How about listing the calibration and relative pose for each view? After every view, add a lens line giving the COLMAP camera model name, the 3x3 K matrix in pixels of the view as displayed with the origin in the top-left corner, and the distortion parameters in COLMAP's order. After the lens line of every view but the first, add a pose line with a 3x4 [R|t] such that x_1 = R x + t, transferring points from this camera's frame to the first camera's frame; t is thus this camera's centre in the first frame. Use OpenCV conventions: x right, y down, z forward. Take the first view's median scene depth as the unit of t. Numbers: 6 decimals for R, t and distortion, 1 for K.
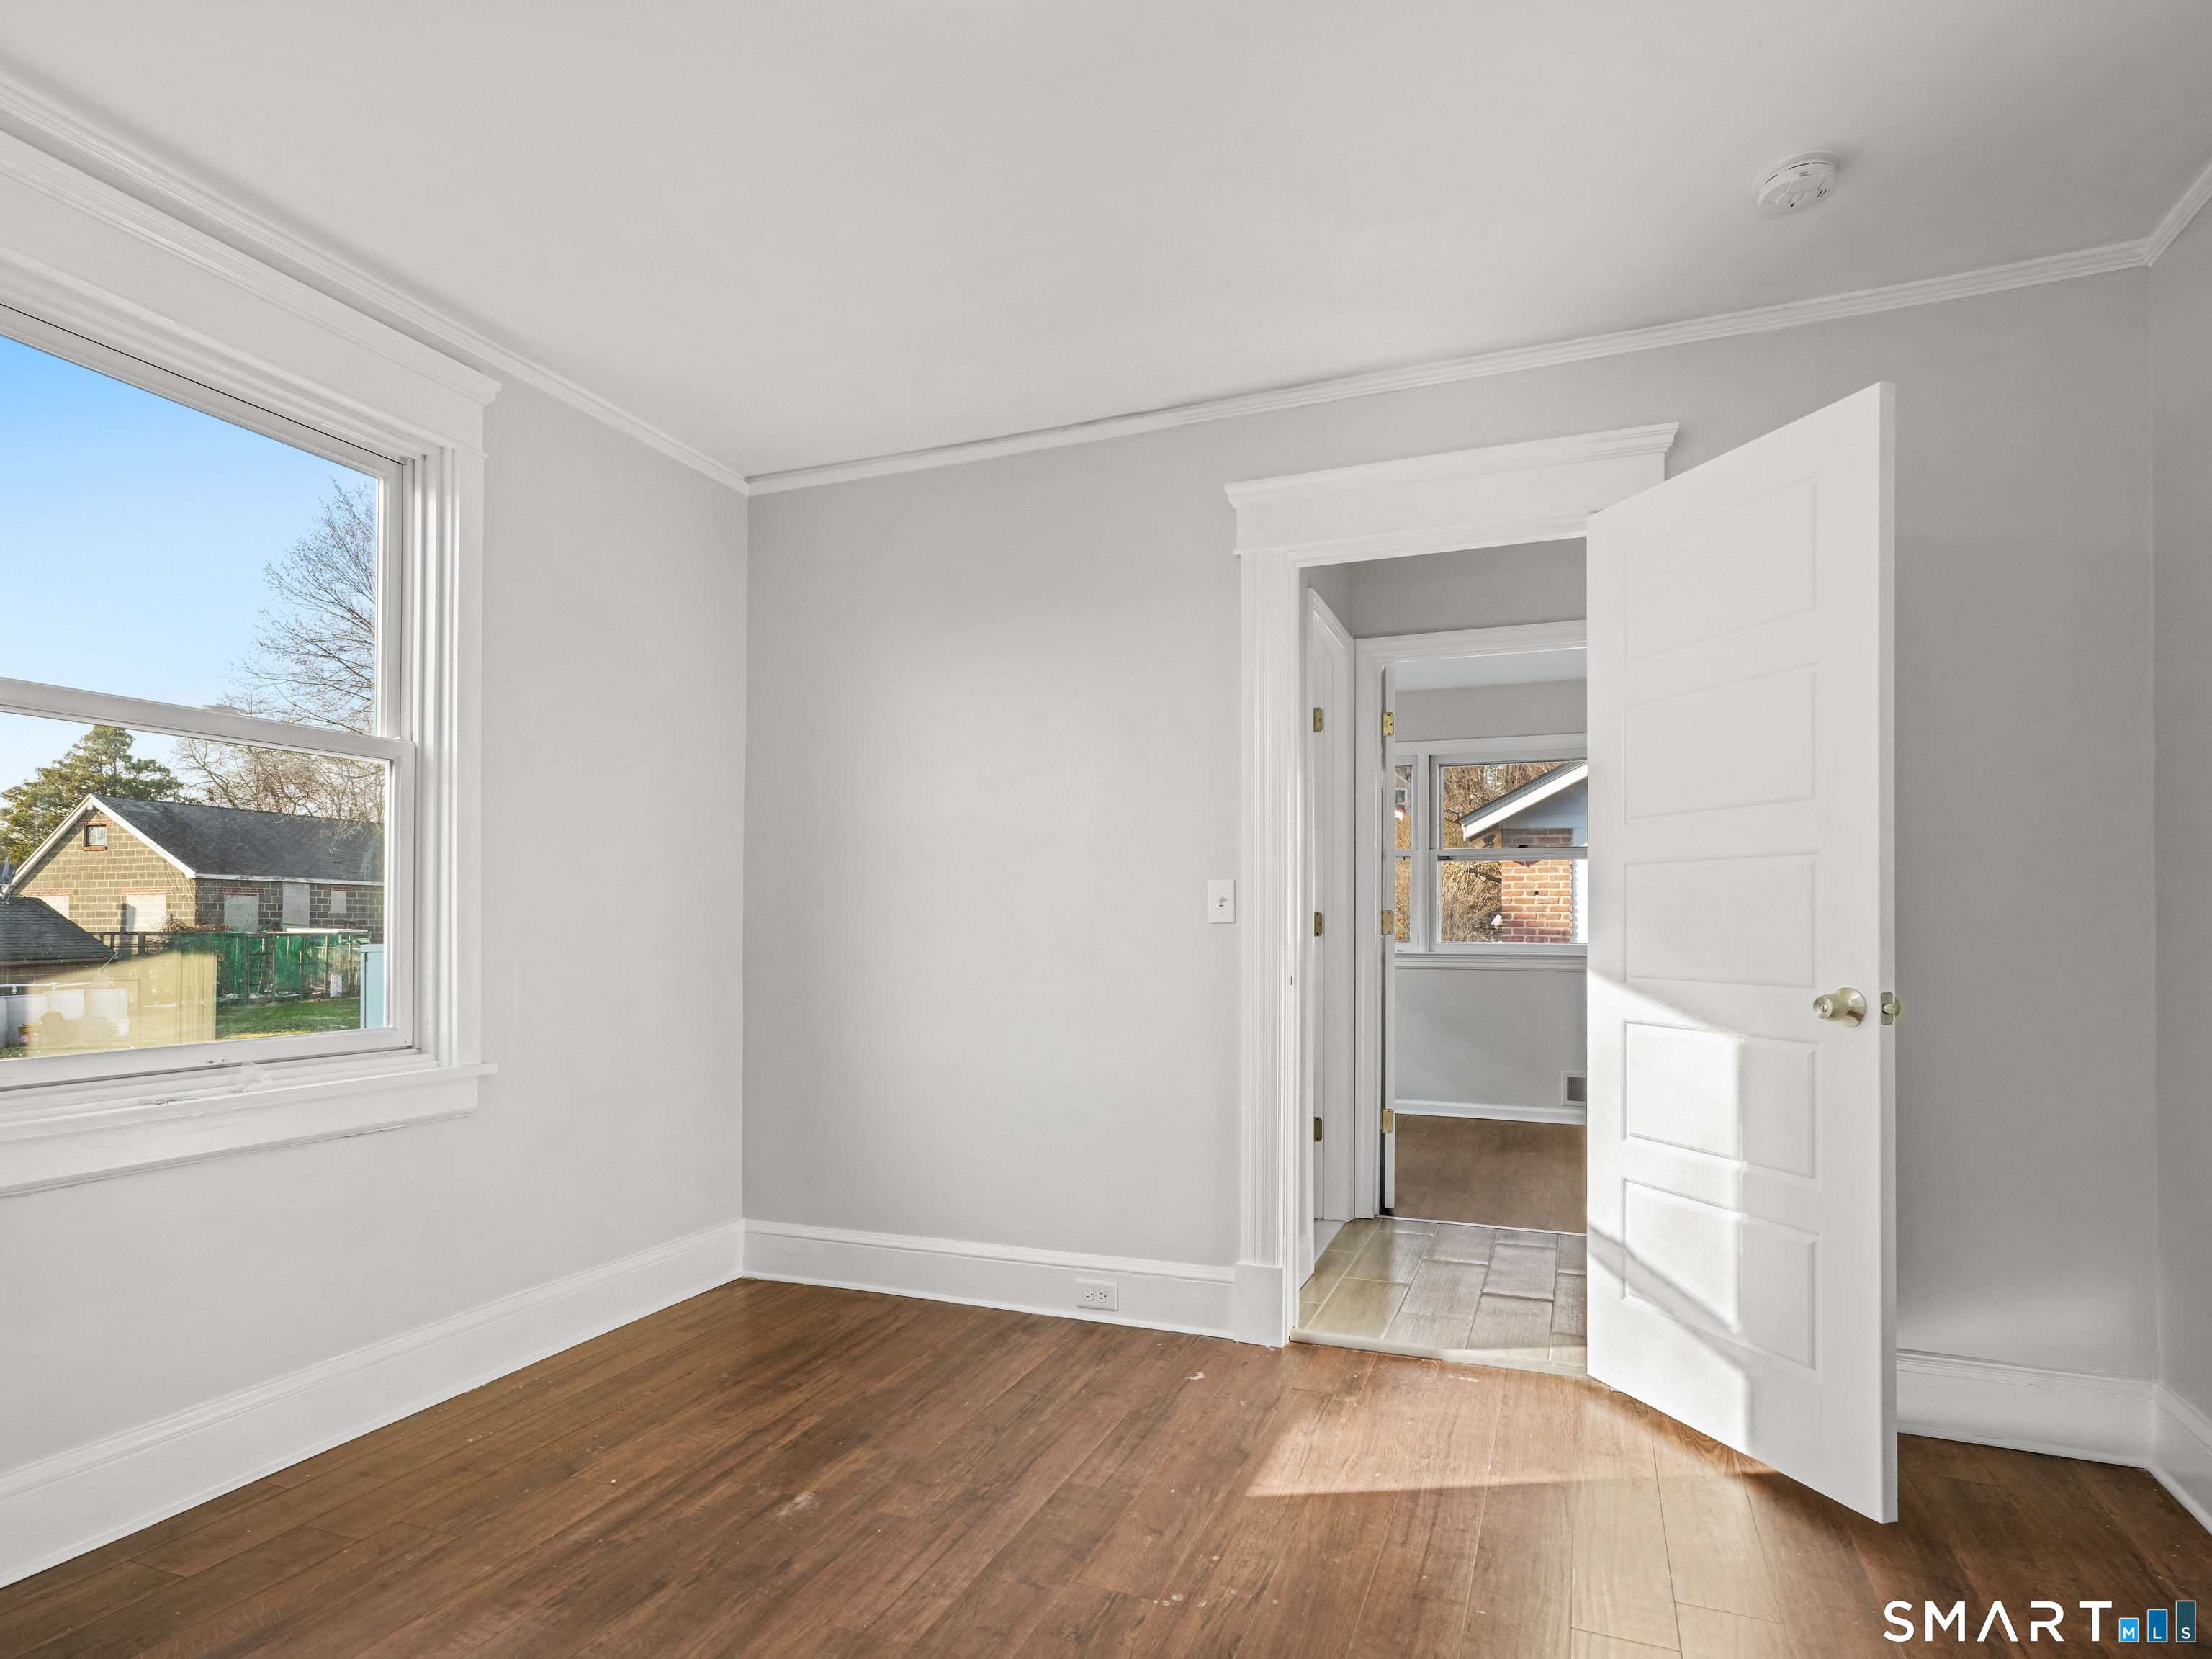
lens RADIAL K [[1204.5, 0, 1103.9], [0, 1204.5, 879.7], [0, 0, 1]] dist [-0.000757, -0.000123]
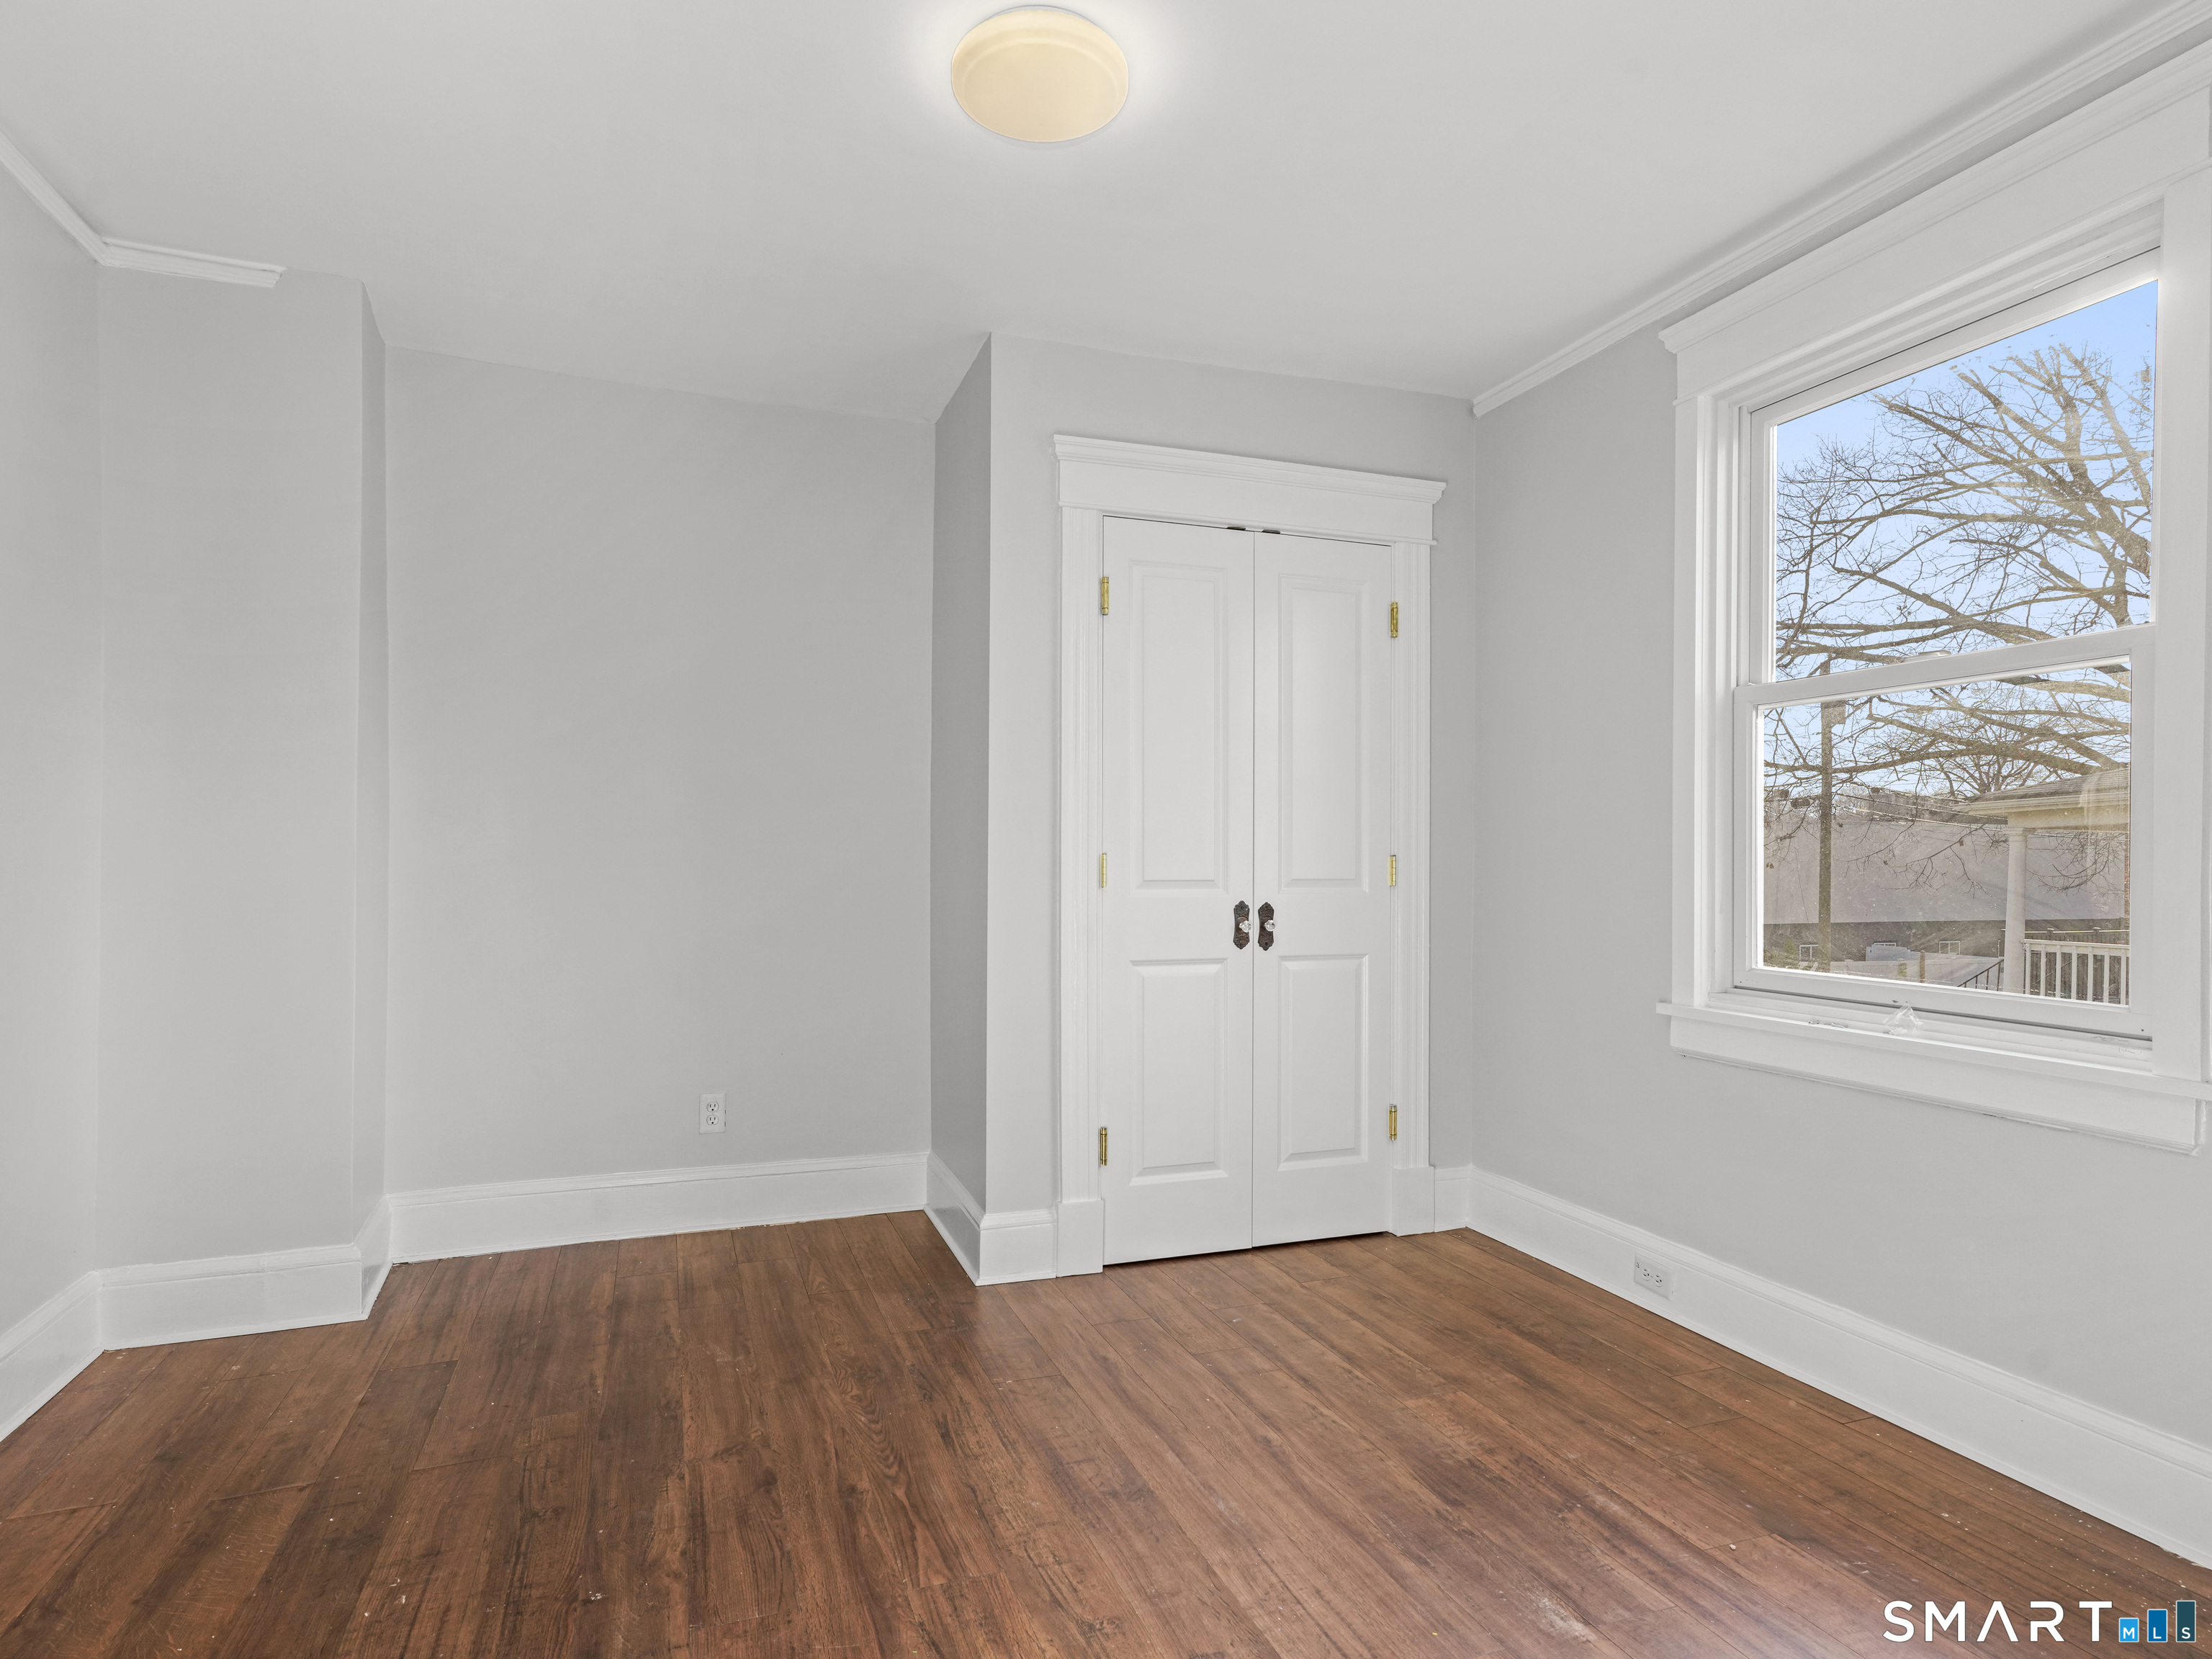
lens RADIAL K [[1196.5, 0, 1086.7], [0, 1196.5, 844.0], [0, 0, 1]] dist [-0.001282, 0.001028]
pose [[-0.752431, -0.008619, -0.658614, 0.543077], [0.018826, 0.999224, -0.034584, 0.045030], [0.658401, -0.038421, -0.751686, 1.553359]]
